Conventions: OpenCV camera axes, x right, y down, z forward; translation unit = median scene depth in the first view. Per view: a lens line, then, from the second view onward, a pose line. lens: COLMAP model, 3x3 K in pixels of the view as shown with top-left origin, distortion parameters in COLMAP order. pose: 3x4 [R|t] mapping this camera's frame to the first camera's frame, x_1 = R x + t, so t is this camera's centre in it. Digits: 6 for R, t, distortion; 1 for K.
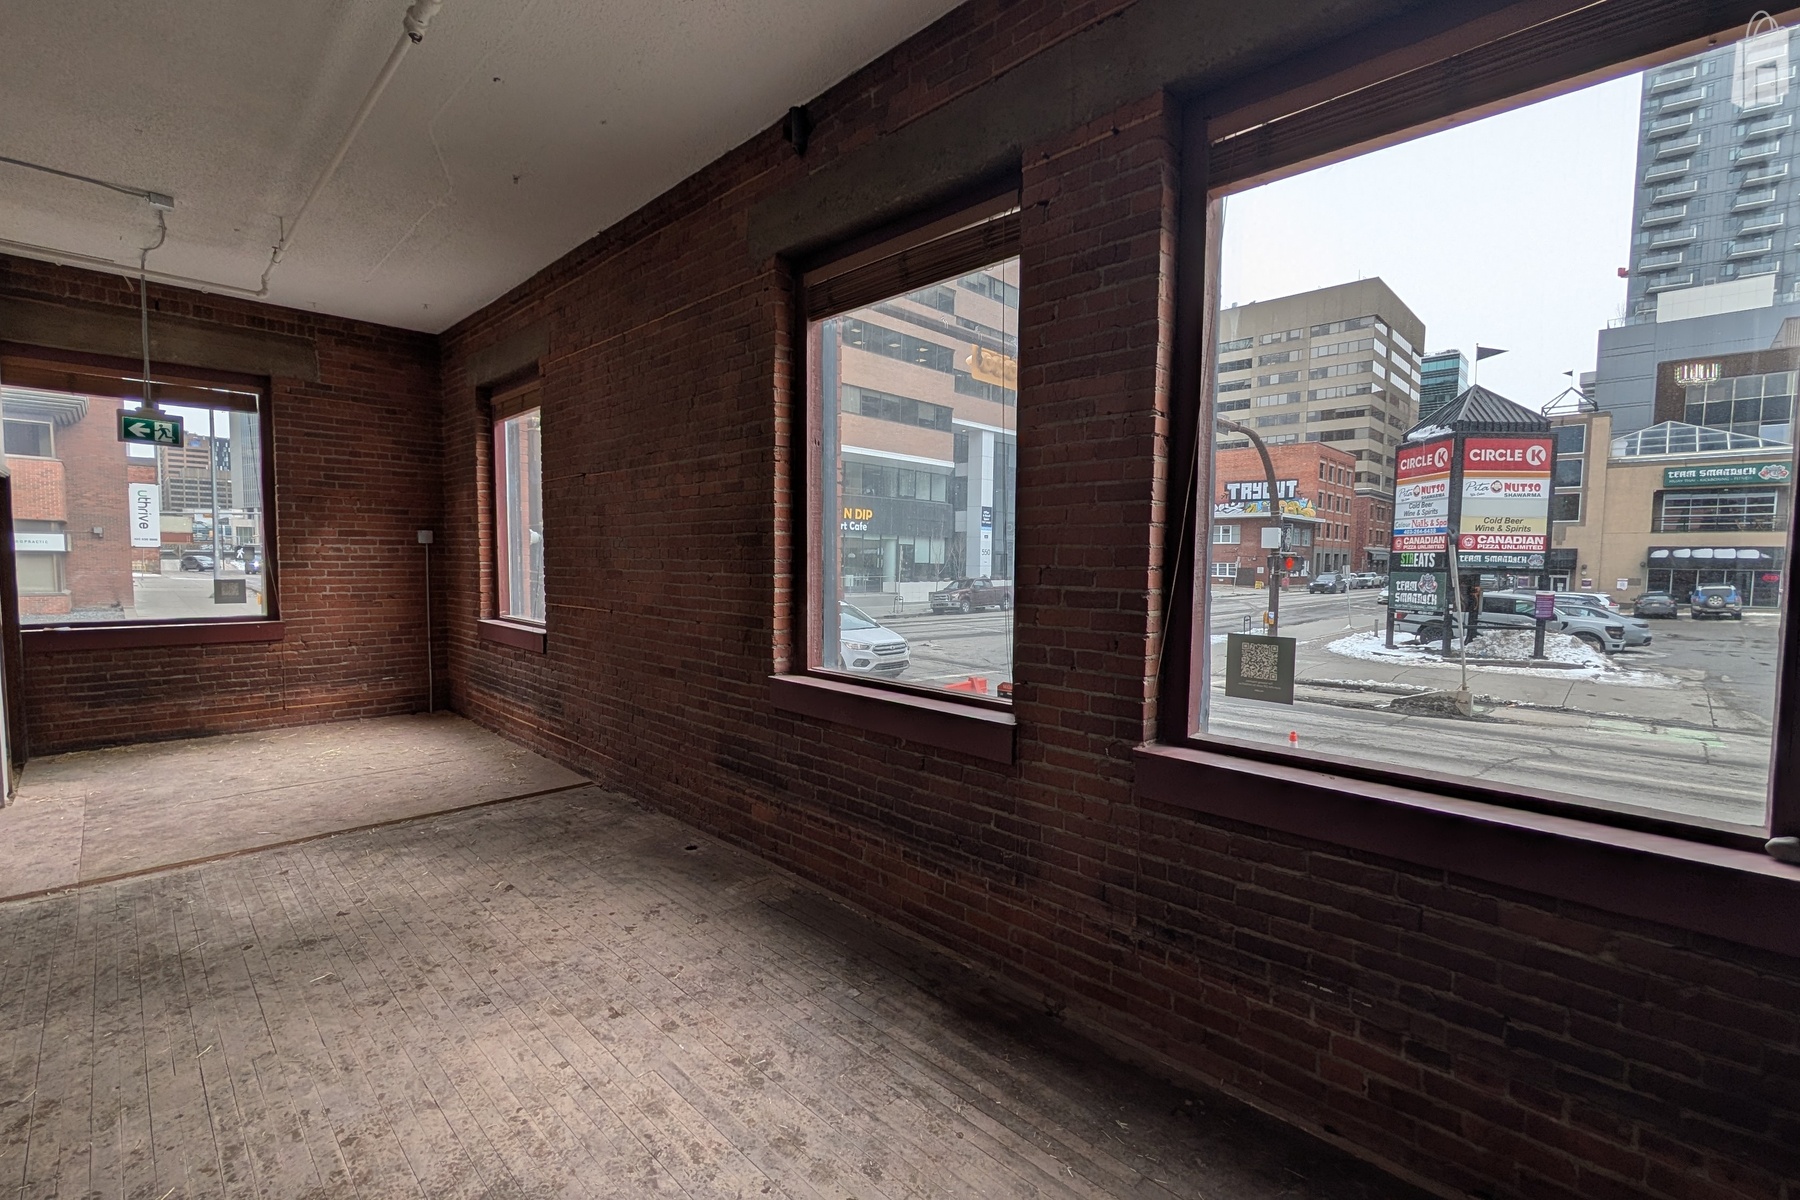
lens RADIAL K [[772.4, 0, 901.0], [0, 772.4, 607.4], [0, 0, 1]] dist [-0.000229, -0.000134]
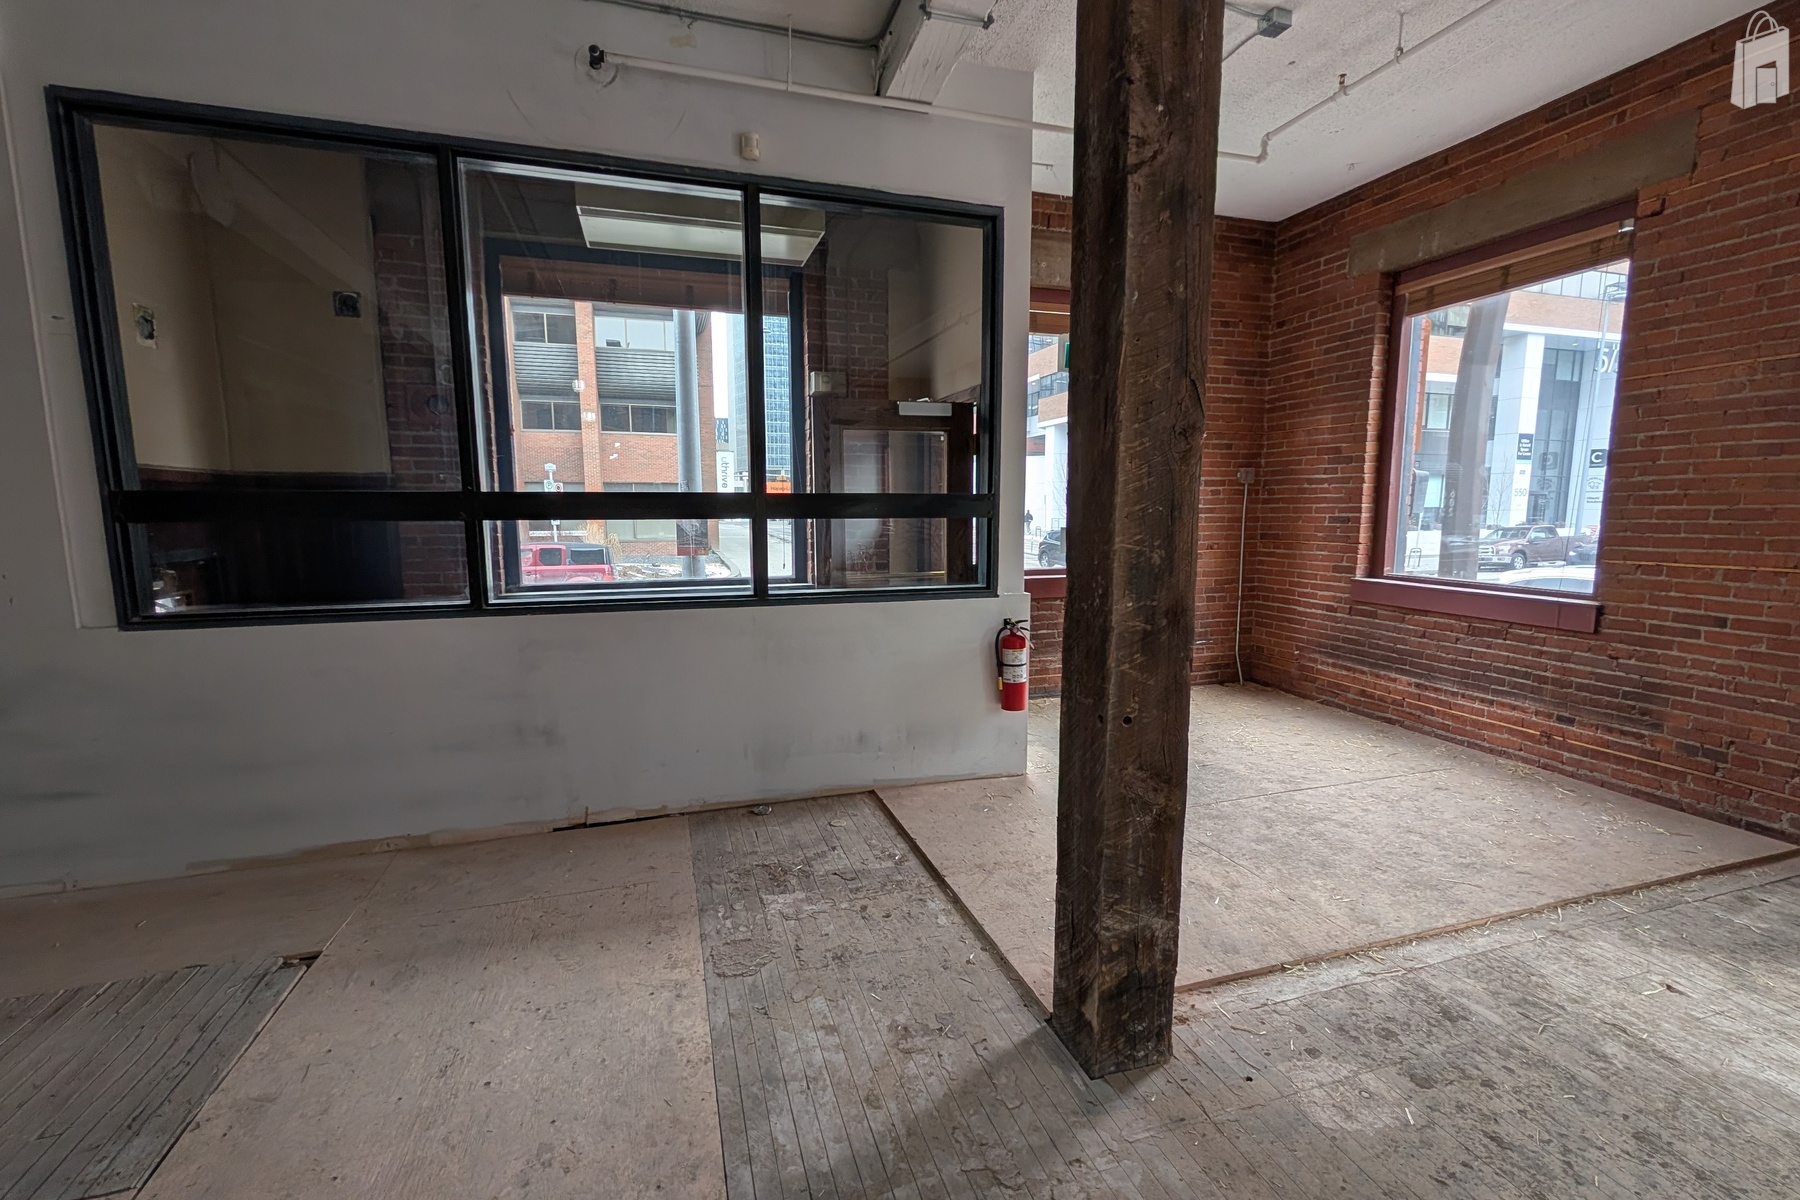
lens RADIAL K [[772.4, 0, 901.0], [0, 772.4, 607.4], [0, 0, 1]] dist [-0.000229, -0.000134]
pose [[0.883364, 0.046285, -0.466397, -0.839750], [-0.015551, 0.997458, 0.069534, -0.002407], [0.468430, -0.054171, 0.881838, 0.125245]]
